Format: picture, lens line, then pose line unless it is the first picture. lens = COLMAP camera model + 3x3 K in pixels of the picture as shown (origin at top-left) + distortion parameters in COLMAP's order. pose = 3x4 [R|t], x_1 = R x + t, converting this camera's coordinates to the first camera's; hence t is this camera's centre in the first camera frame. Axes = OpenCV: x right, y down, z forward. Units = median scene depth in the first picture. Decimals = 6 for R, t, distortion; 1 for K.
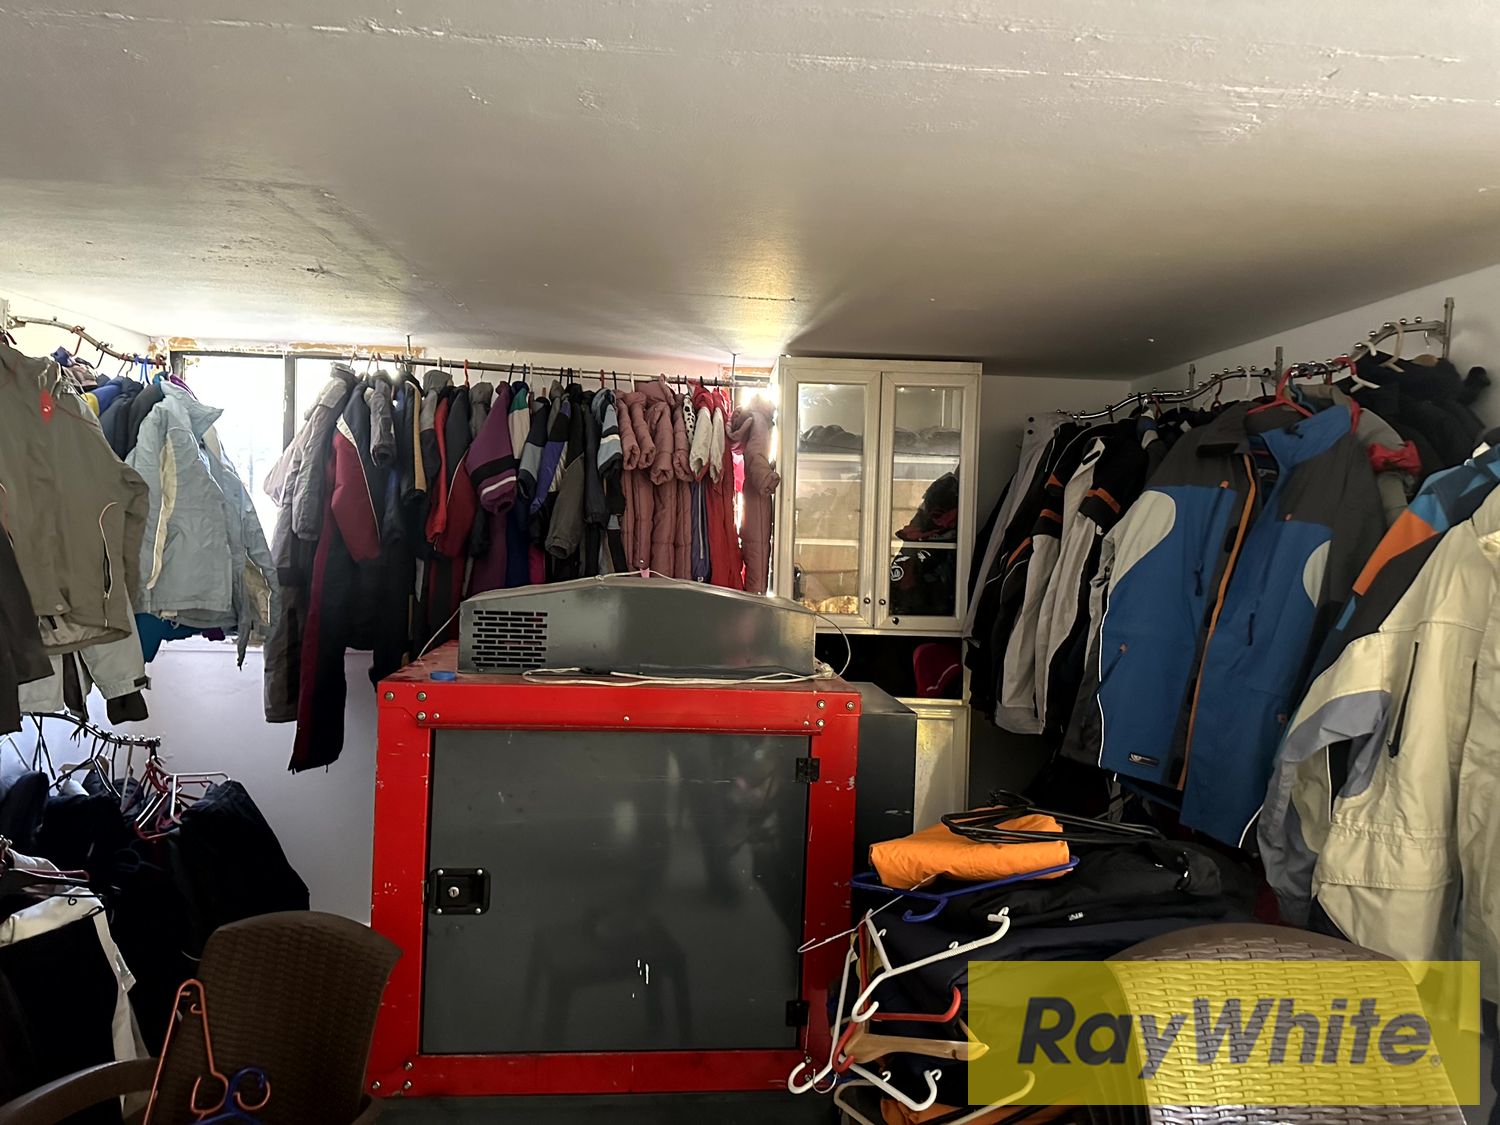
lens RADIAL K [[1053.6, 0, 759.2], [0, 1053.6, 556.1], [0, 0, 1]] dist [0.185195, -0.195244]
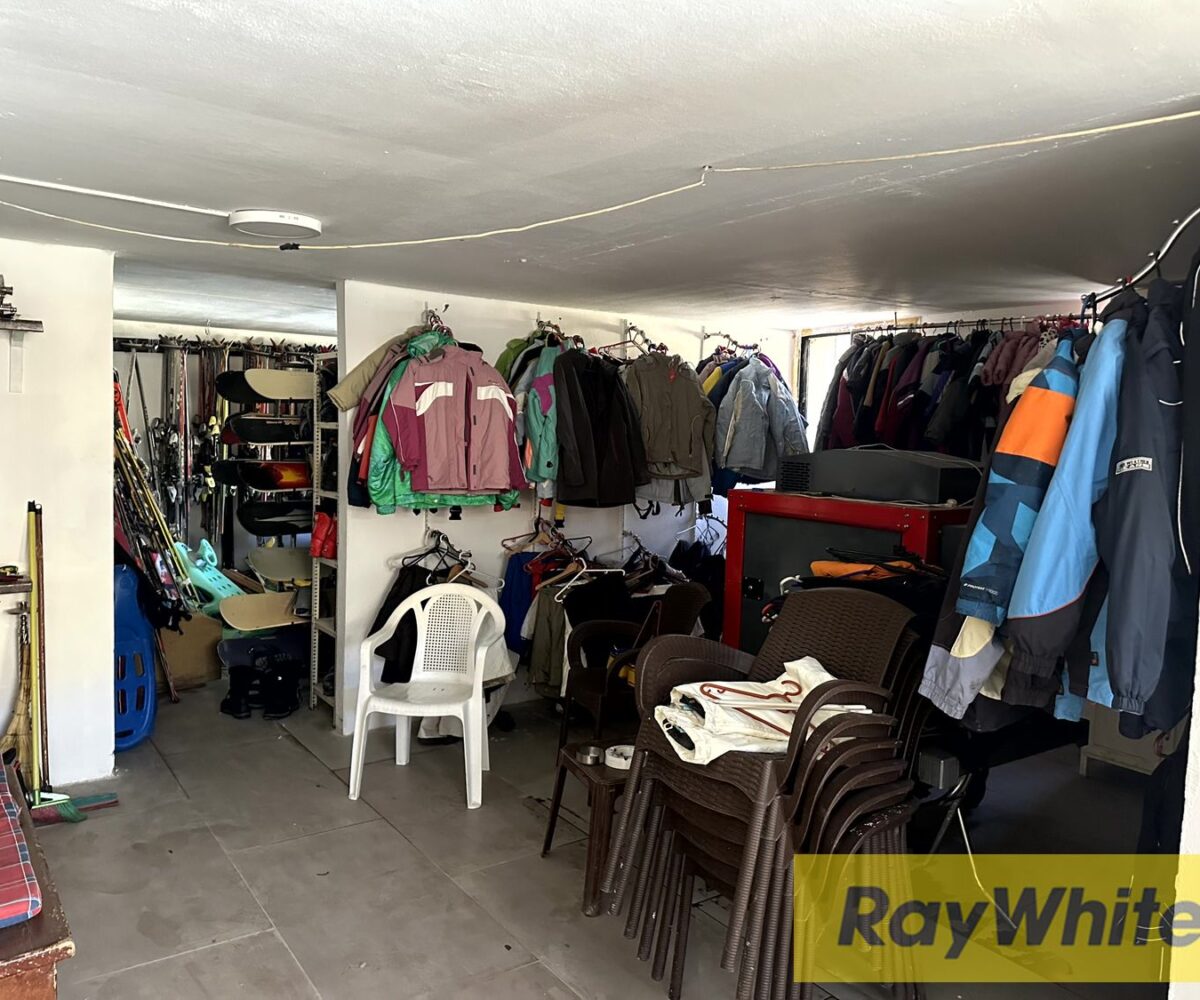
lens RADIAL K [[1042.8, 0, 600.0], [0, 1042.8, 500.0], [0, 0, 1]] dist [0.001174, 0.000017]
pose [[0.532355, 0.034195, -0.845830, 0.887416], [-0.029996, 0.999318, 0.021521, 0.067158], [0.845989, 0.013915, 0.533018, -0.247961]]
